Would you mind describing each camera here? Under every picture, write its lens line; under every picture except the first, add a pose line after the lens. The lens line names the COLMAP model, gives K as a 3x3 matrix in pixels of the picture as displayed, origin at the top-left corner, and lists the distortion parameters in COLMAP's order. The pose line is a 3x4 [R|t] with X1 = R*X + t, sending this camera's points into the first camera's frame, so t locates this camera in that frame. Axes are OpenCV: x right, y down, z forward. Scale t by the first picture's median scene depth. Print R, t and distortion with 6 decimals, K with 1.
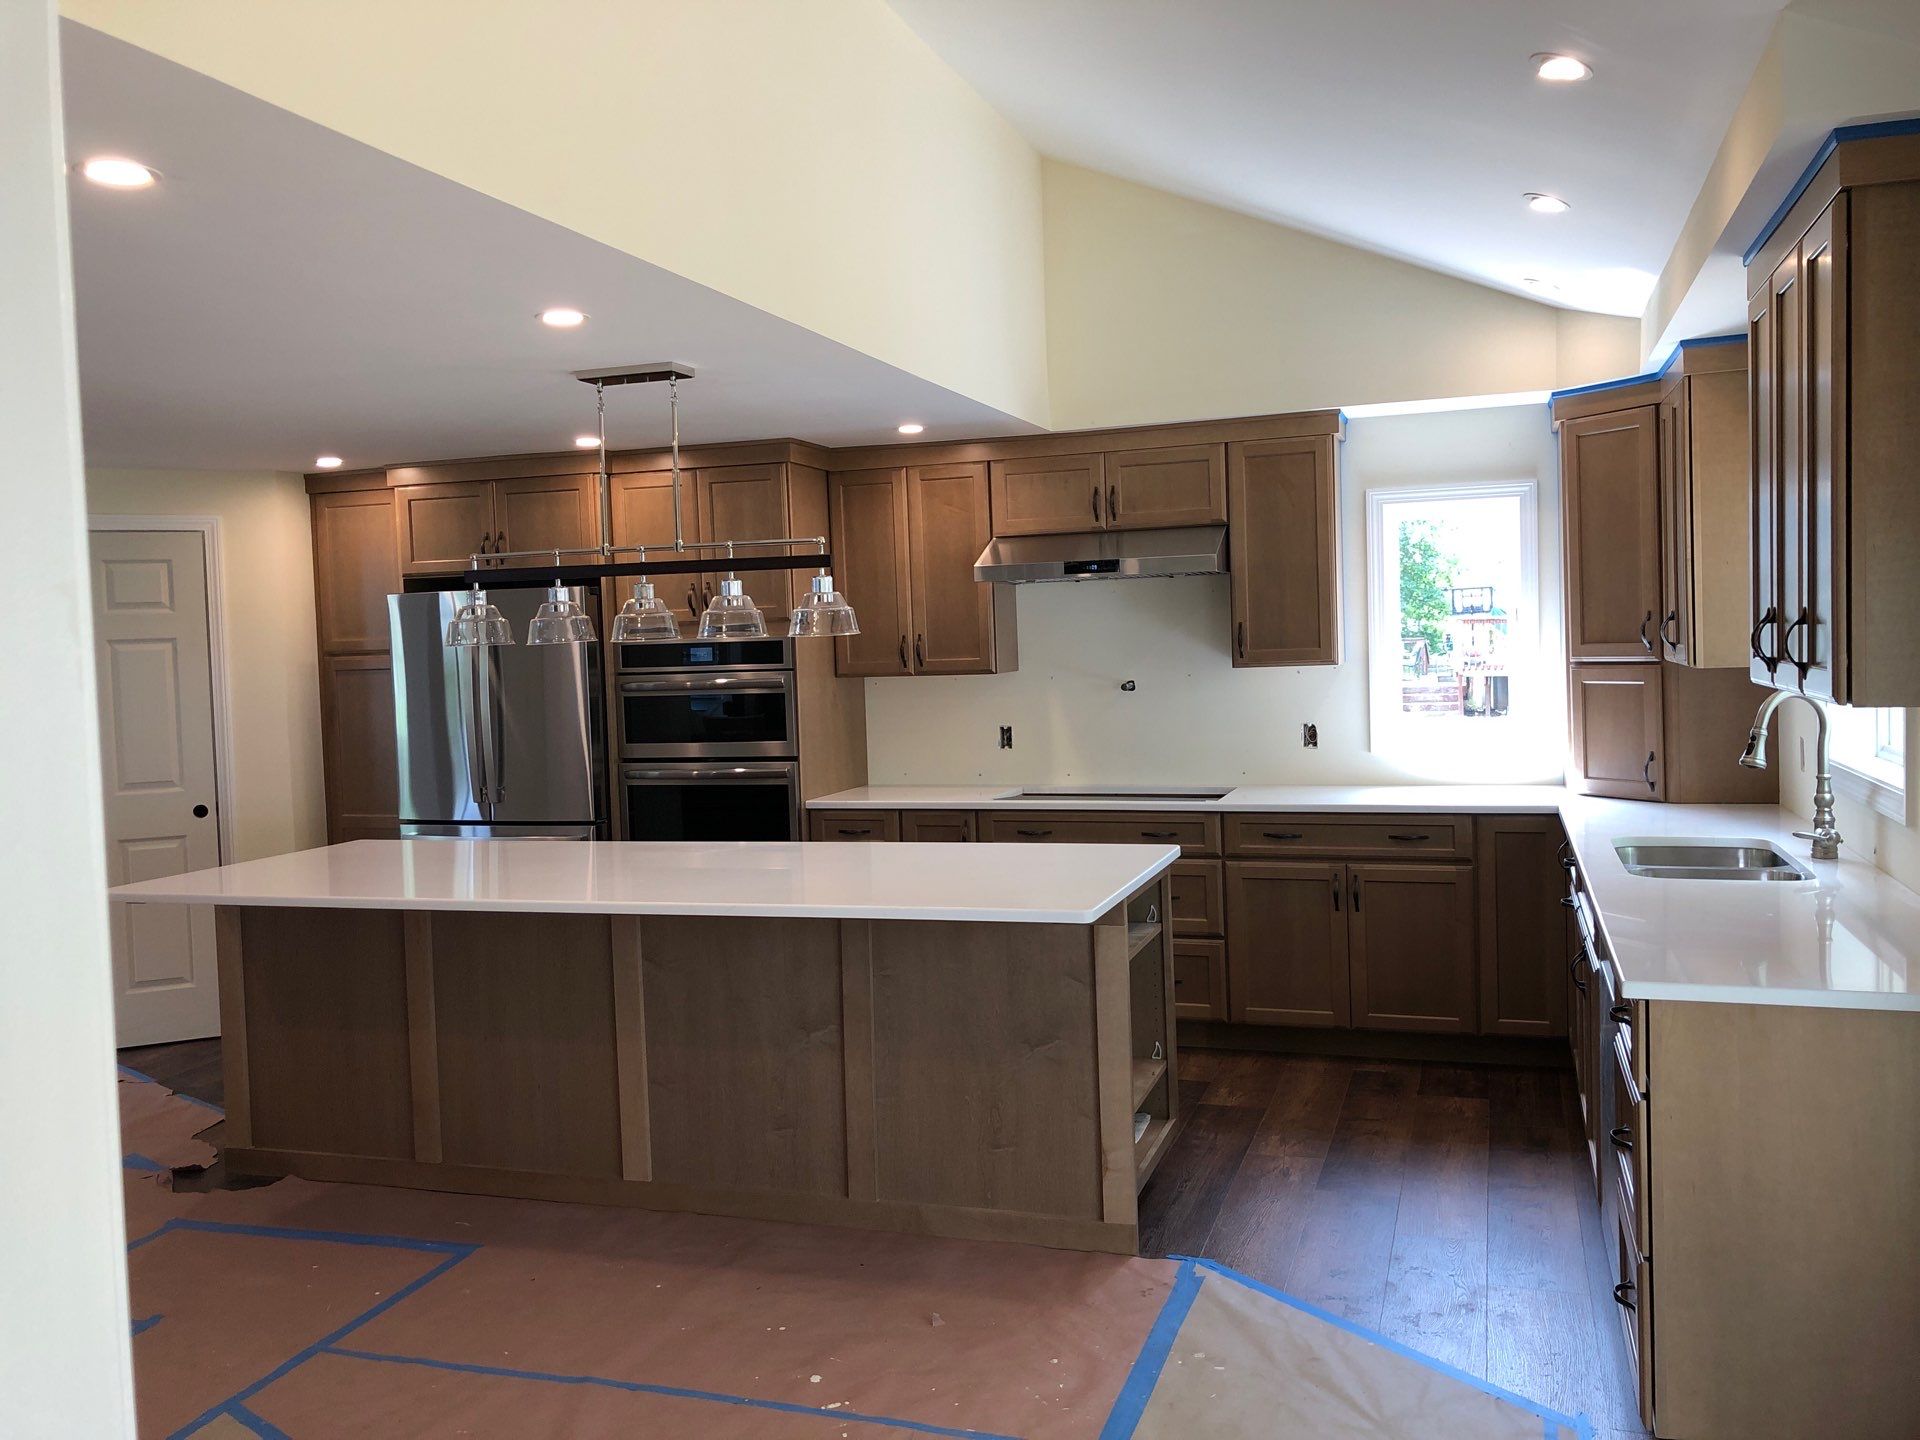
lens RADIAL K [[1567.9, 0, 951.4], [0, 1567.9, 723.1], [0, 0, 1]] dist [0.083445, -0.209987]
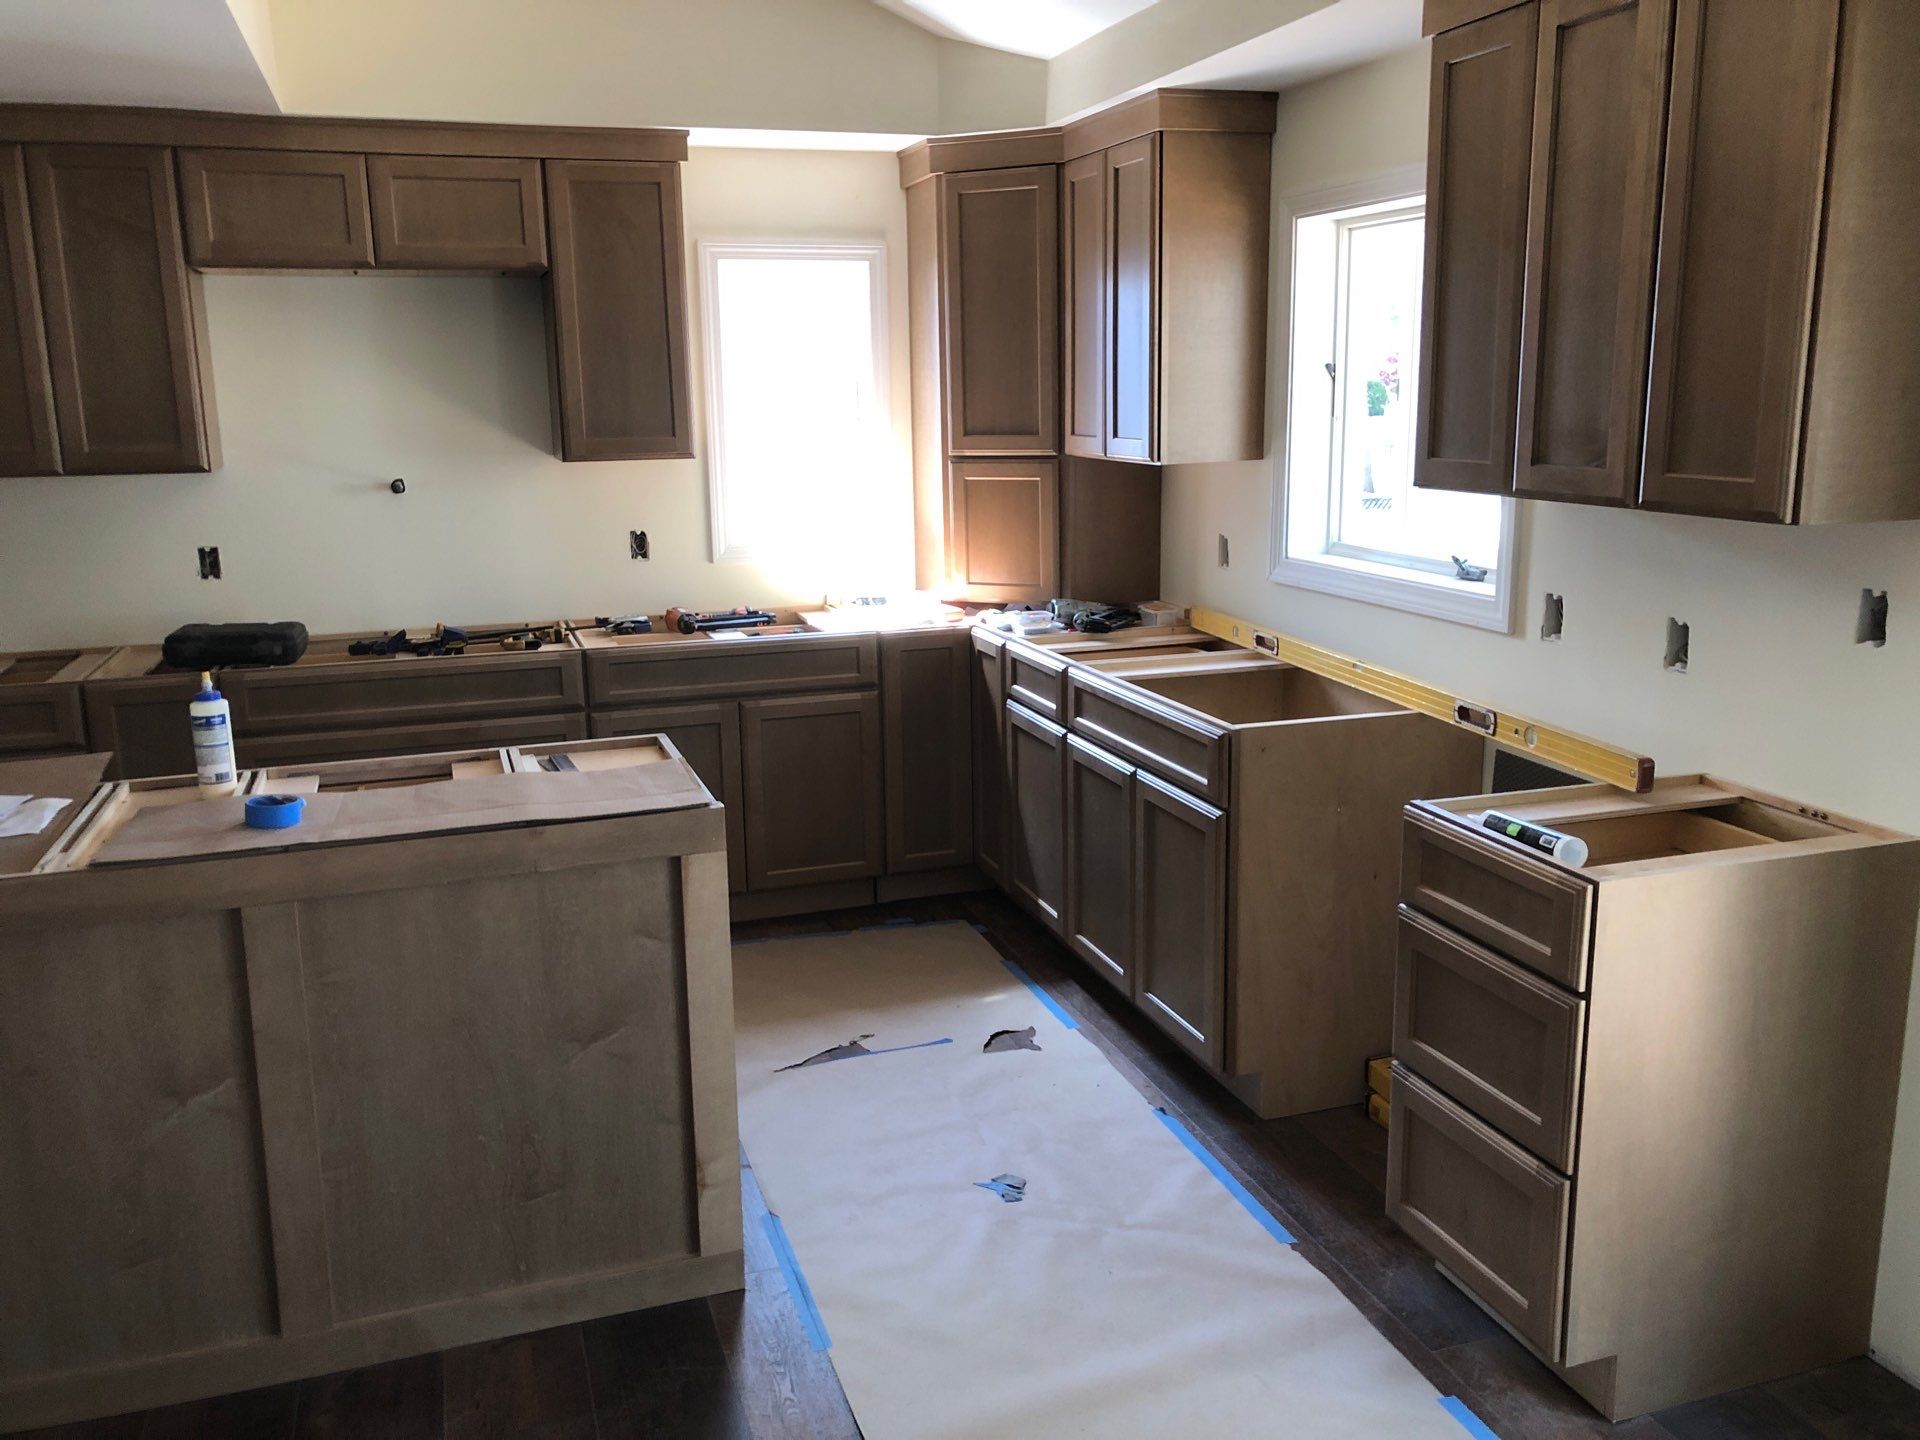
lens RADIAL K [[1554.8, 0, 962.3], [0, 1554.8, 713.8], [0, 0, 1]] dist [0.049410, -0.074602]
pose [[0.792710, -0.104933, 0.600500, -0.143918], [0.023528, 0.989606, 0.141868, -0.017801], [-0.609145, -0.098331, 0.786939, 0.269066]]
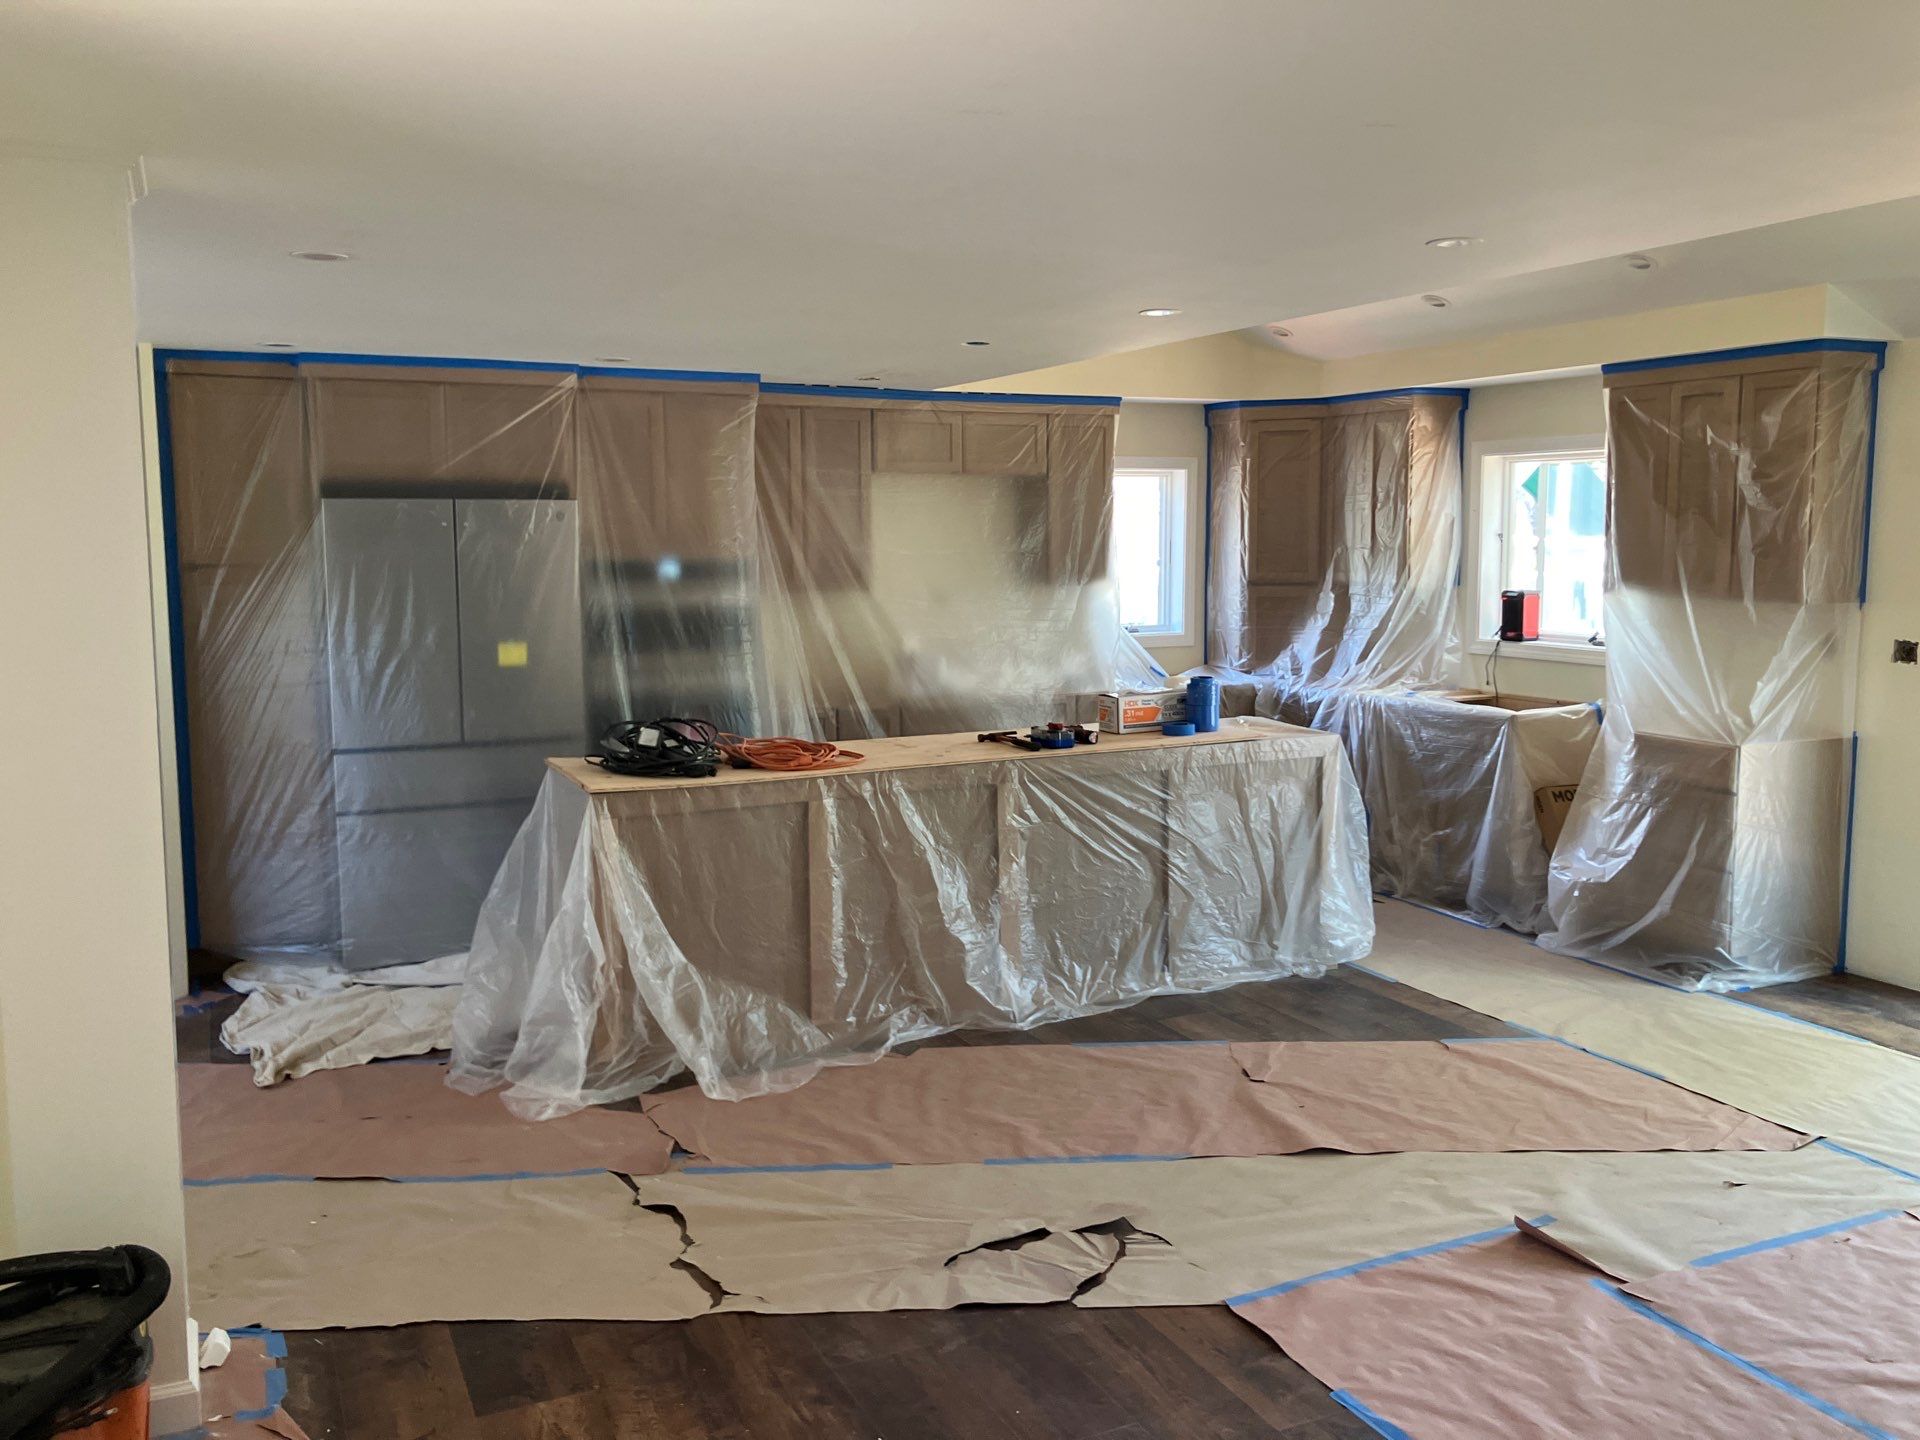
lens RADIAL K [[1567.9, 0, 951.4], [0, 1567.9, 723.1], [0, 0, 1]] dist [0.083445, -0.209987]
pose [[0.721583, -0.054434, 0.690185, -0.808805], [0.022081, 0.998207, 0.055642, 0.004126], [-0.691976, -0.024911, 0.721491, 0.109122]]
